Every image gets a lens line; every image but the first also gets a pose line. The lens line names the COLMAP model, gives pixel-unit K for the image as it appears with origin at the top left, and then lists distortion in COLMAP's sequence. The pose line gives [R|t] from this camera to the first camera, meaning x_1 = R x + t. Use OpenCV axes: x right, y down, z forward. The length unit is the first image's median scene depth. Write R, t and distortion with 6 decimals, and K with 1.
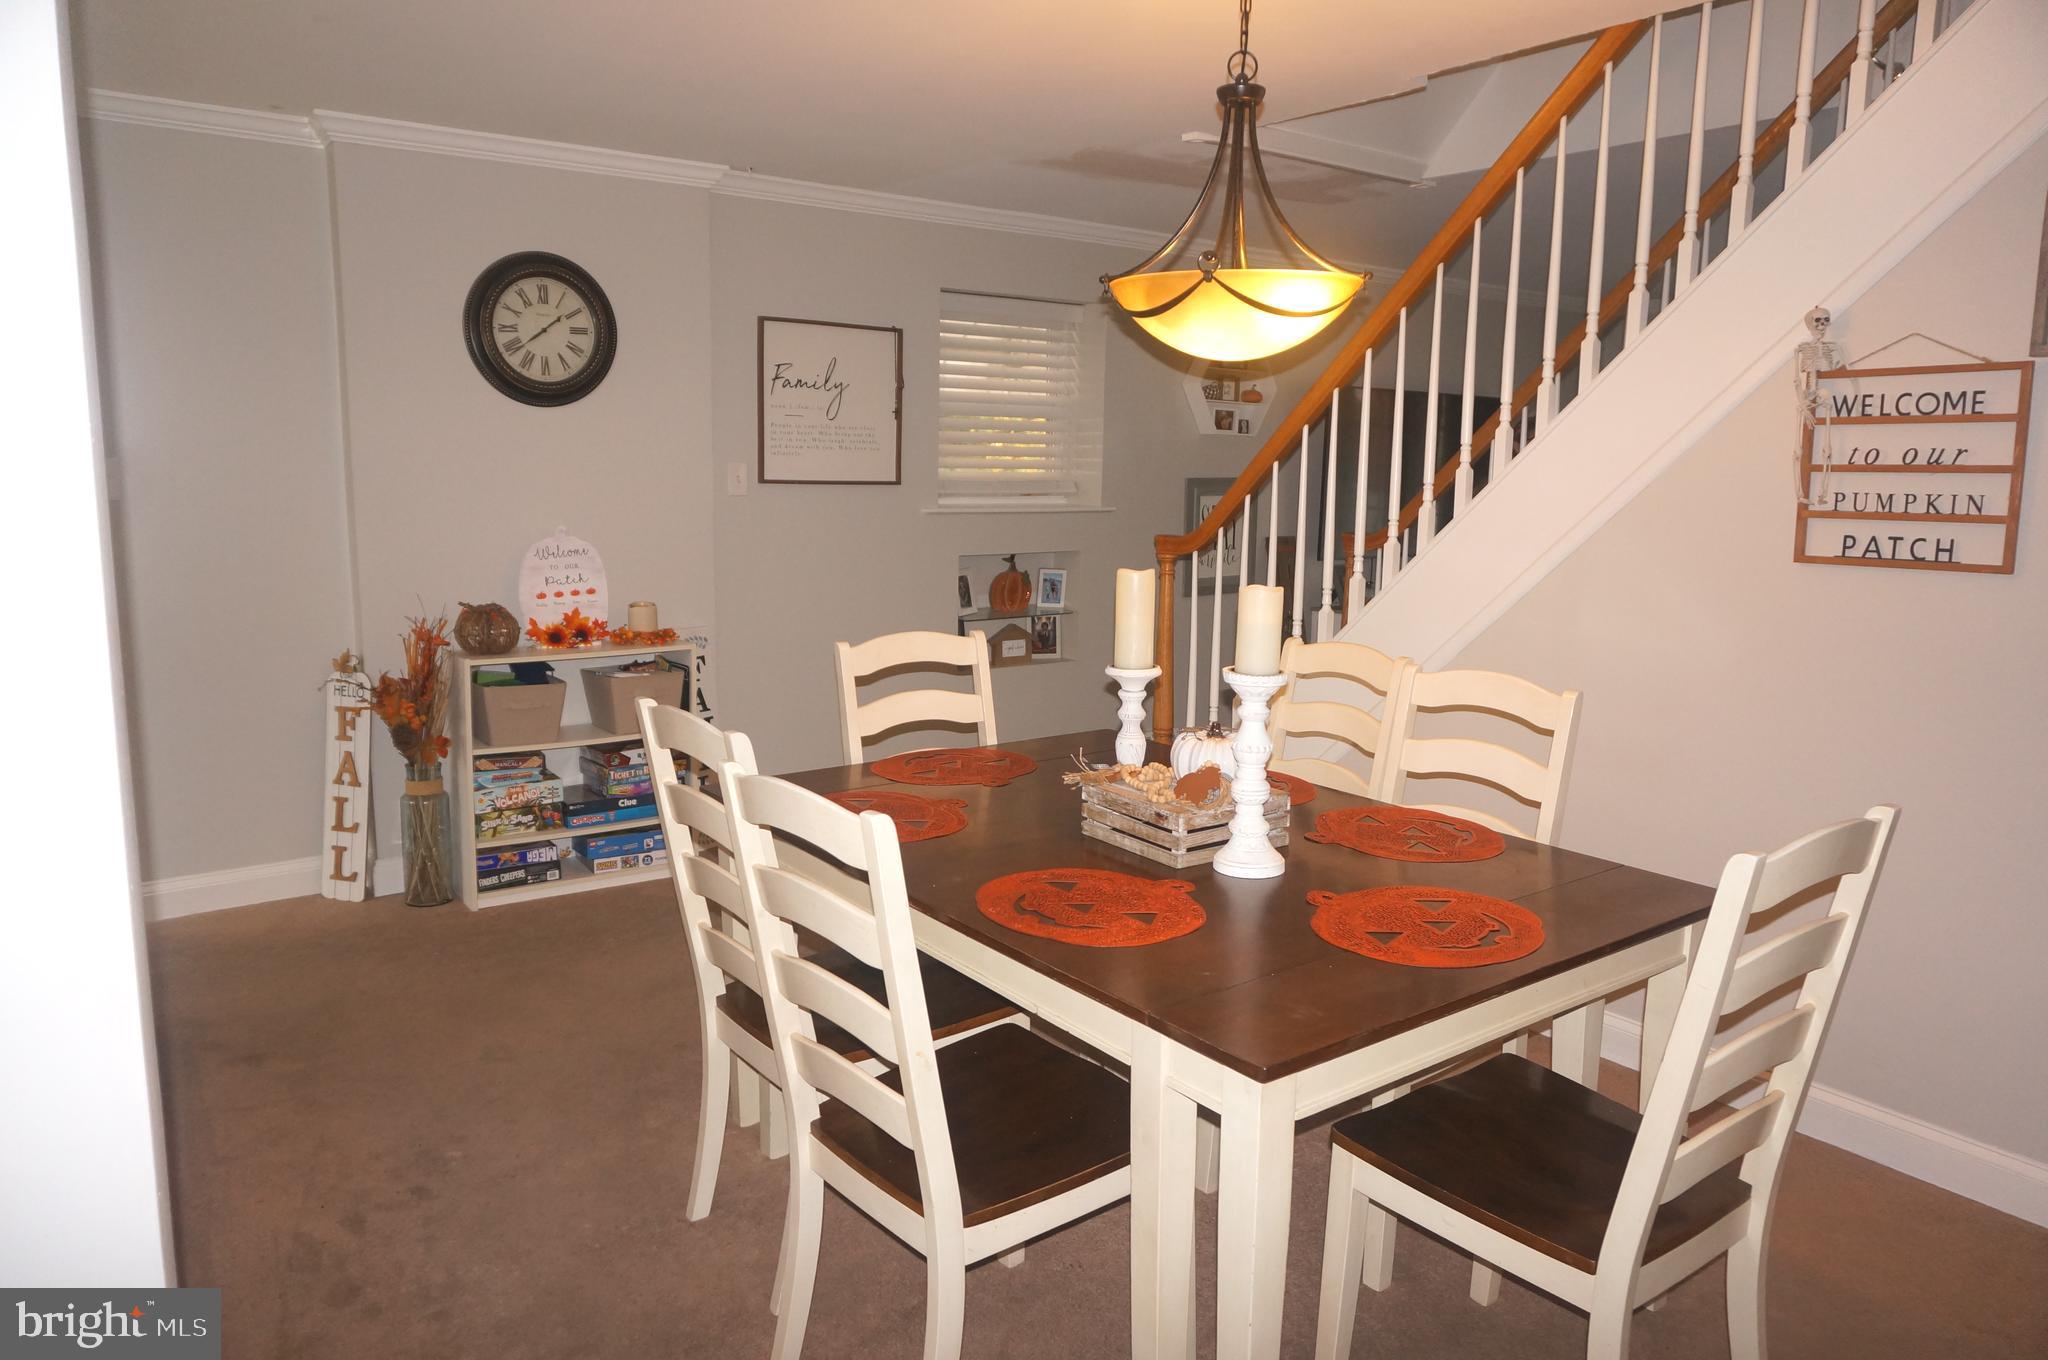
lens RADIAL K [[1366.0, 0, 1031.2], [0, 1366.0, 680.7], [0, 0, 1]] dist [-0.049337, 0.032364]
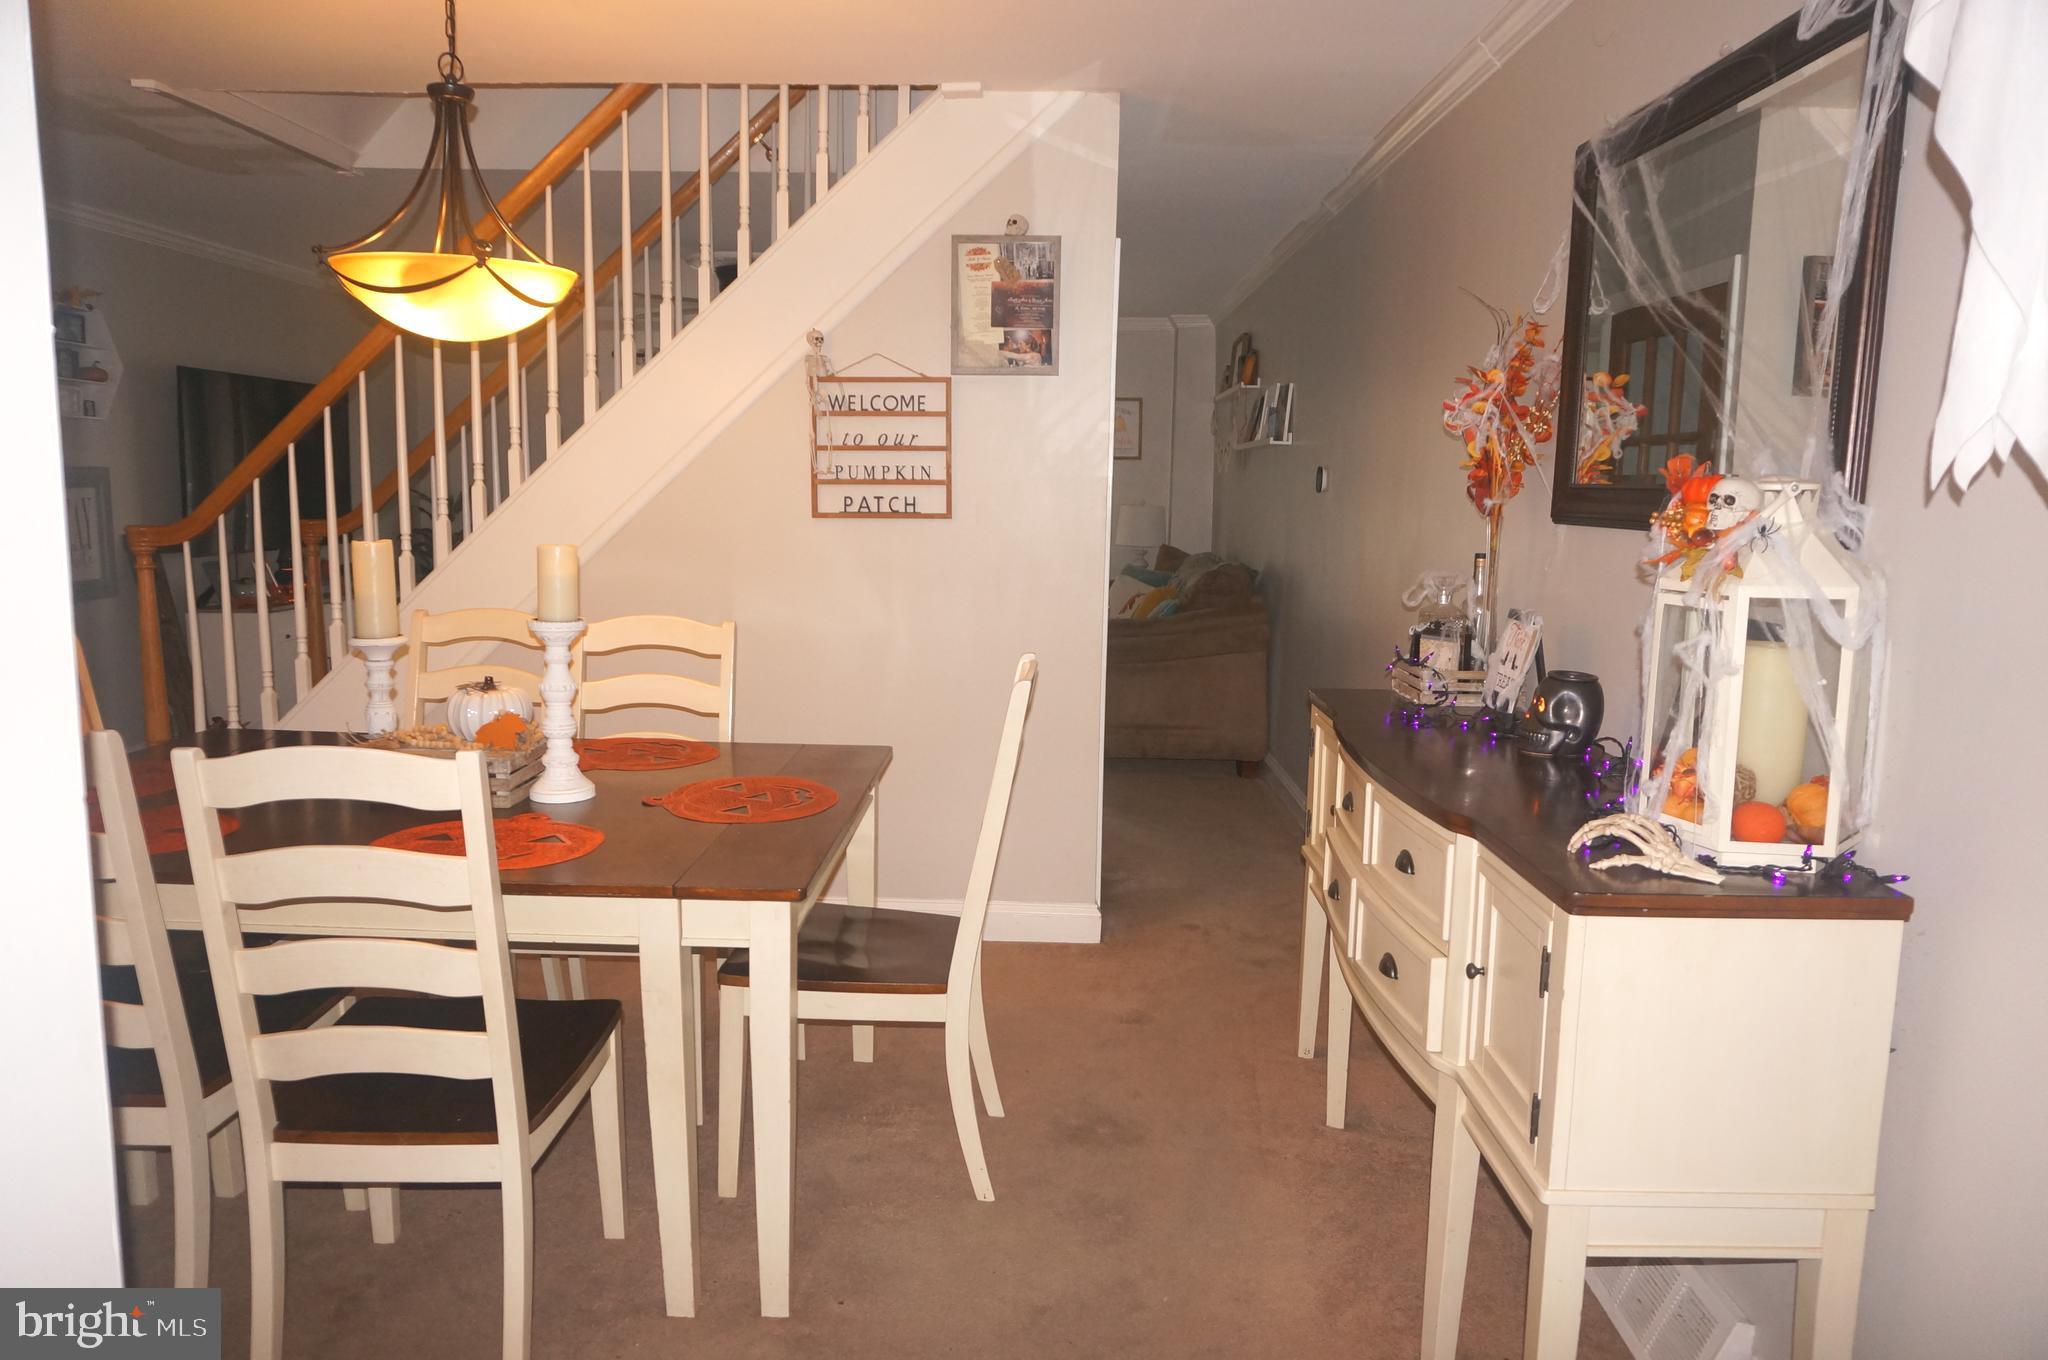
lens RADIAL K [[1366.0, 0, 1028.5], [0, 1366.0, 675.4], [0, 0, 1]] dist [-0.049337, 0.032364]
pose [[0.608031, -0.114828, 0.785565, -0.417529], [0.117691, 0.991589, 0.053850, 0.021323], [-0.785141, 0.059712, 0.616431, 0.003415]]
